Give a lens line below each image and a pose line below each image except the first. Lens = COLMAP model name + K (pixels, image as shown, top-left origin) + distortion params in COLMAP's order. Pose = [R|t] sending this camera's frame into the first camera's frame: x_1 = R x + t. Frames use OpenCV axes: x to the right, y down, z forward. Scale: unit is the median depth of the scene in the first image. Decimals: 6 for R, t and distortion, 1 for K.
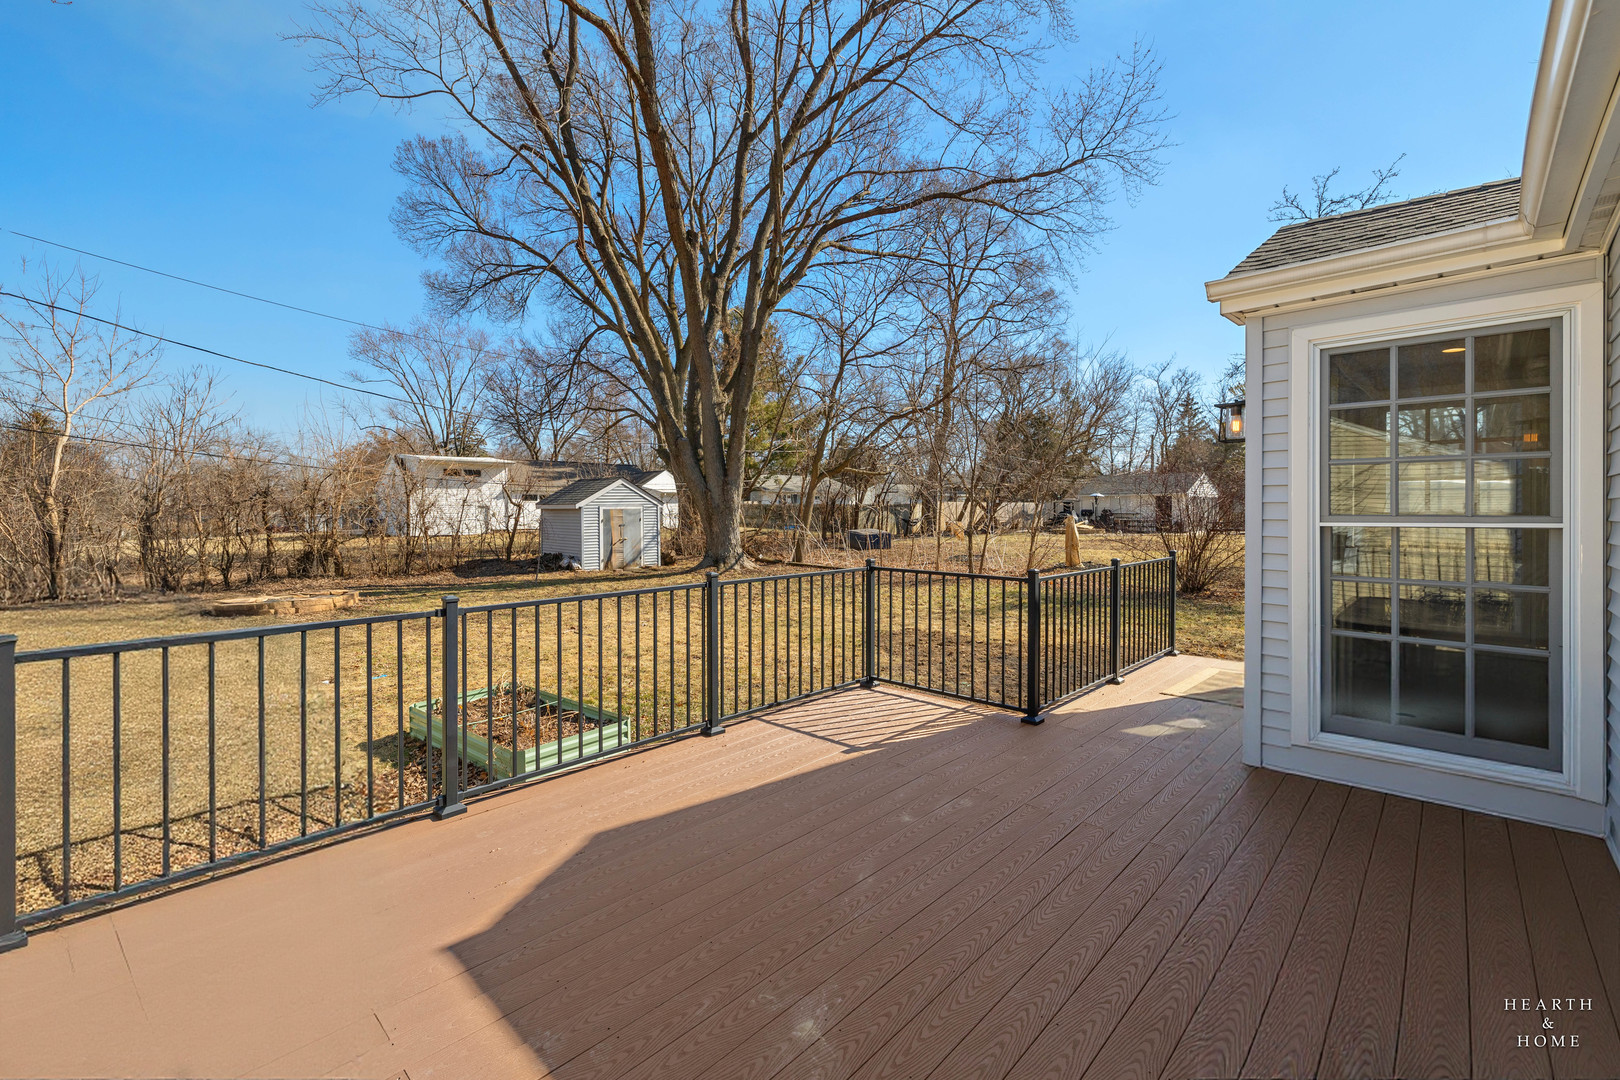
lens RADIAL K [[689.1, 0, 837.6], [0, 689.1, 512.9], [0, 0, 1]] dist [-0.005017, -0.000034]
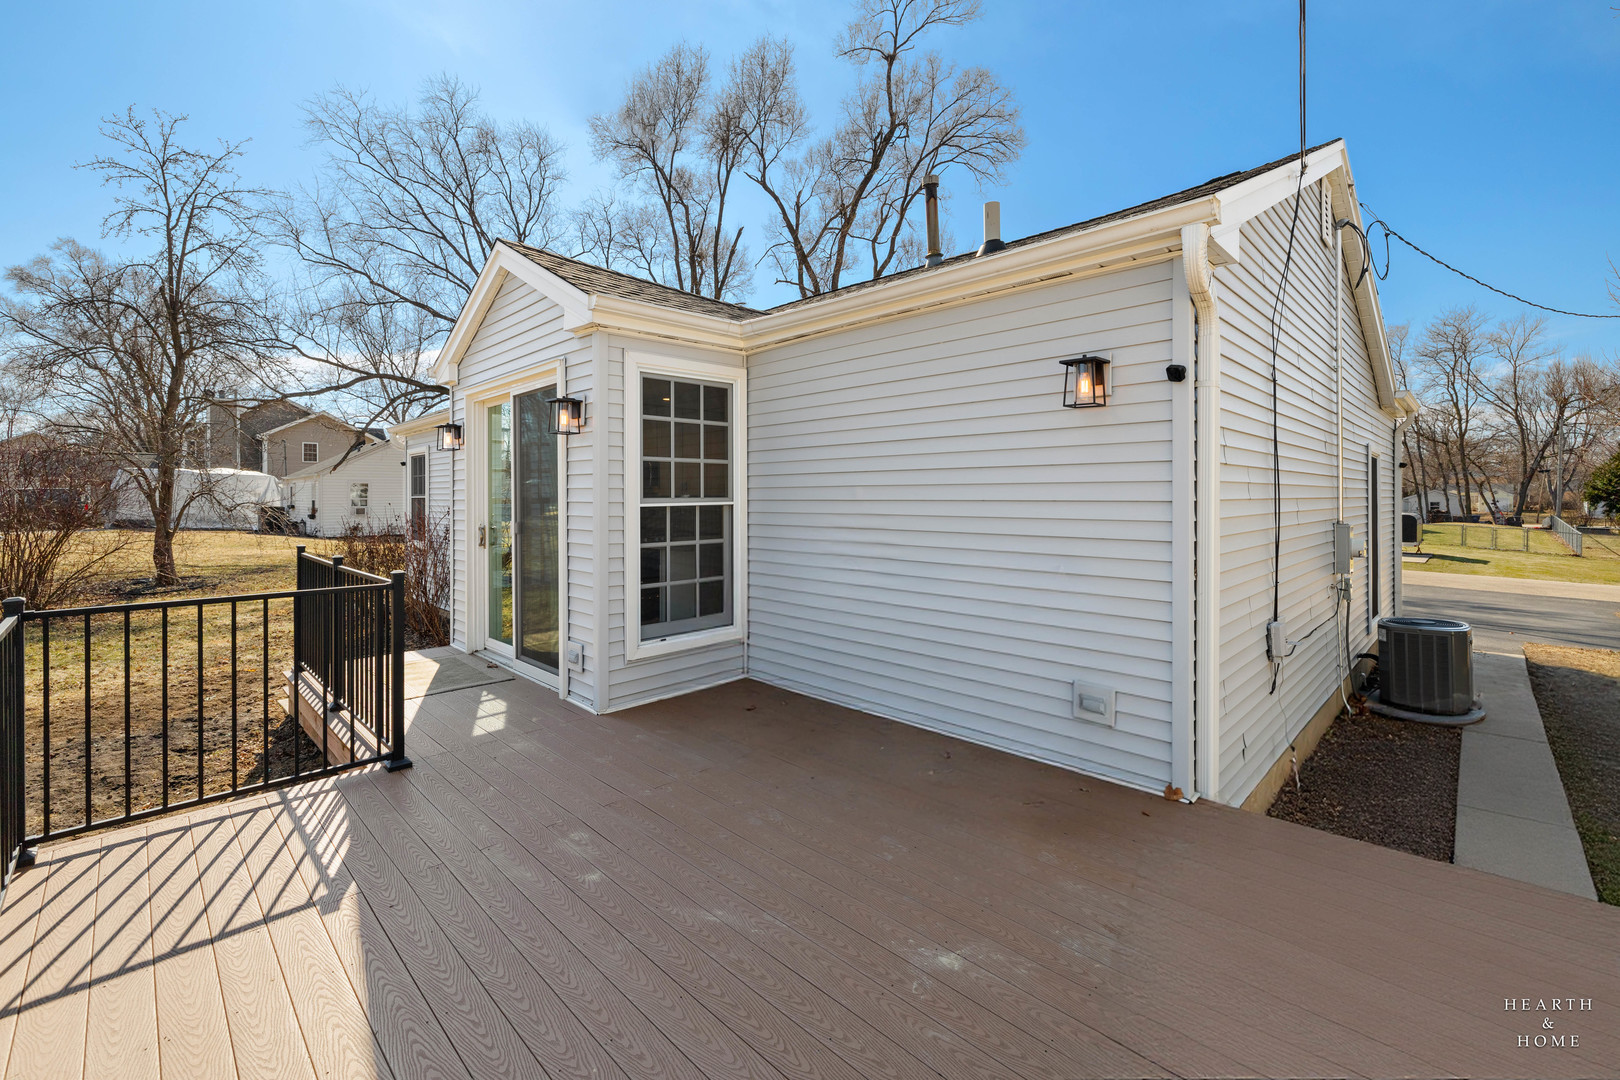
lens RADIAL K [[689.1, 0, 840.7], [0, 689.1, 494.5], [0, 0, 1]] dist [-0.005017, -0.000034]
pose [[0.024274, 0.001016, 0.999705, -0.549586], [0.007166, 0.999974, -0.001190, -0.001530], [-0.999680, 0.007193, 0.024266, 0.541674]]
